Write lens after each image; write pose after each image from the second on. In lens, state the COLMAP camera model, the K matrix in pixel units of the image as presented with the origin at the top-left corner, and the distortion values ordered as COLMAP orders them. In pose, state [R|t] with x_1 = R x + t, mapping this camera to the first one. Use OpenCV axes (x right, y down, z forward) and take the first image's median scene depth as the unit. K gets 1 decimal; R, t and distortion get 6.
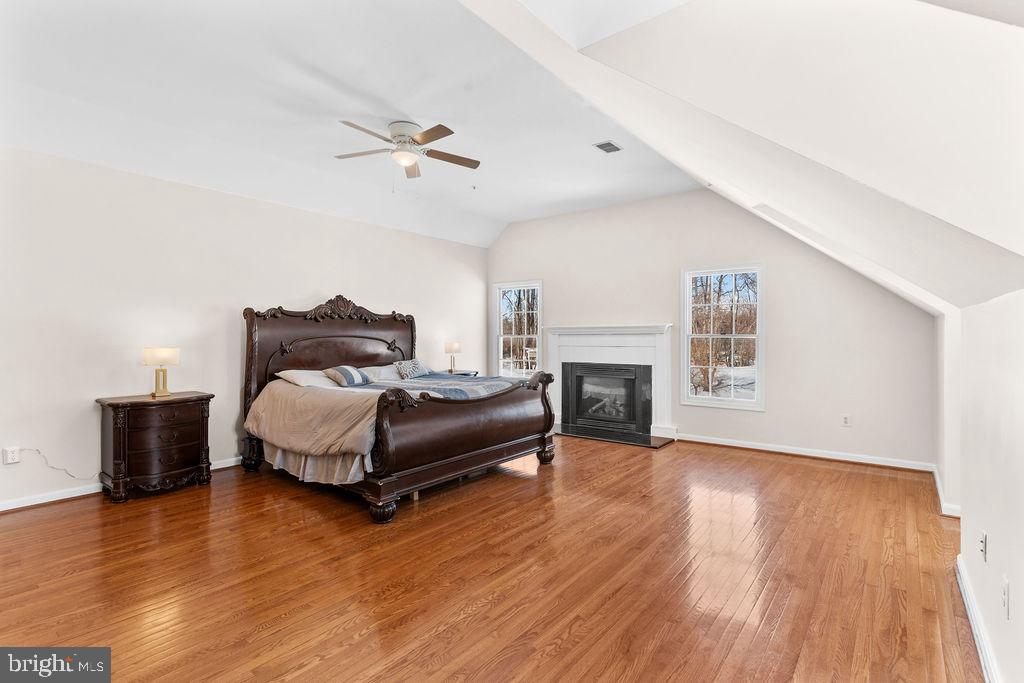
lens RADIAL K [[497.5, 0, 504.0], [0, 497.5, 336.1], [0, 0, 1]] dist [0.006763, 0.001011]
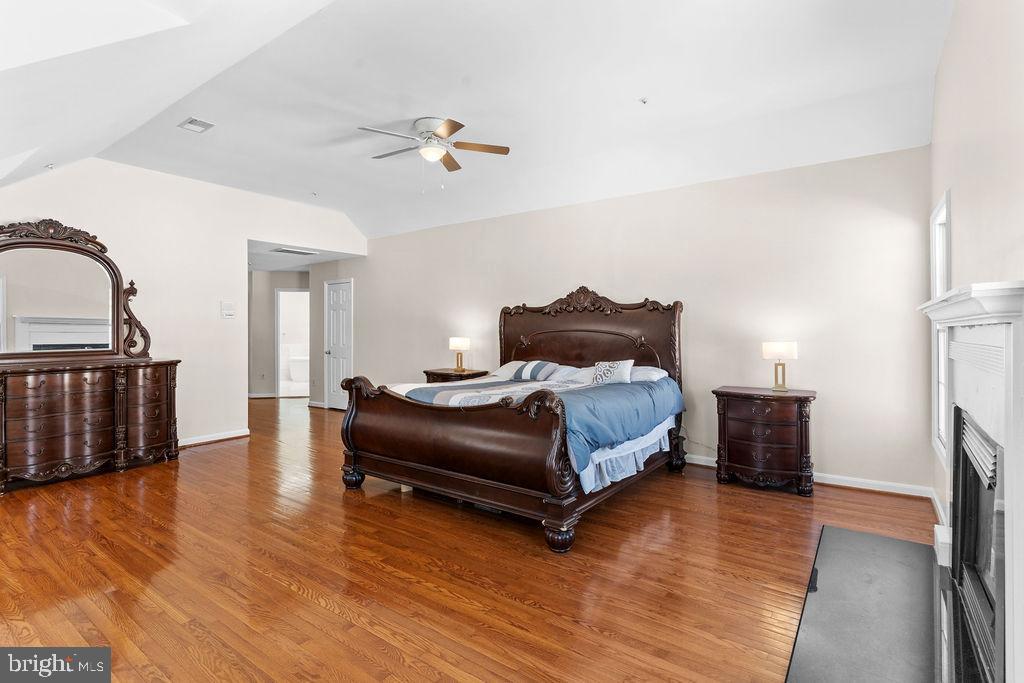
lens RADIAL K [[499.2, 0, 499.9], [0, 499.2, 324.0], [0, 0, 1]] dist [0.002435, 0.000471]
pose [[0.032648, -0.011617, -0.999399, 0.656705], [-0.000568, 0.999932, -0.011642, -0.001256], [0.999467, 0.000948, 0.032639, 0.899358]]
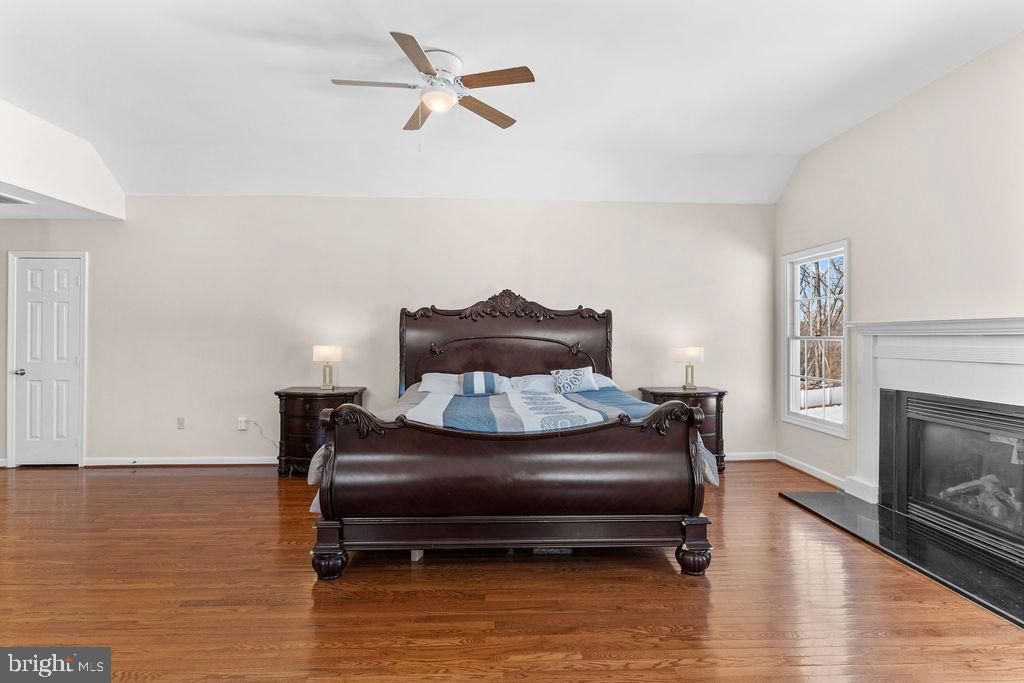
lens RADIAL K [[497.5, 0, 504.0], [0, 497.5, 336.1], [0, 0, 1]] dist [0.006763, 0.001011]
pose [[0.647765, 0.002713, -0.761835, 0.358635], [-0.005048, 0.999987, -0.000731, -0.001050], [0.761823, 0.004320, 0.647770, 0.482454]]
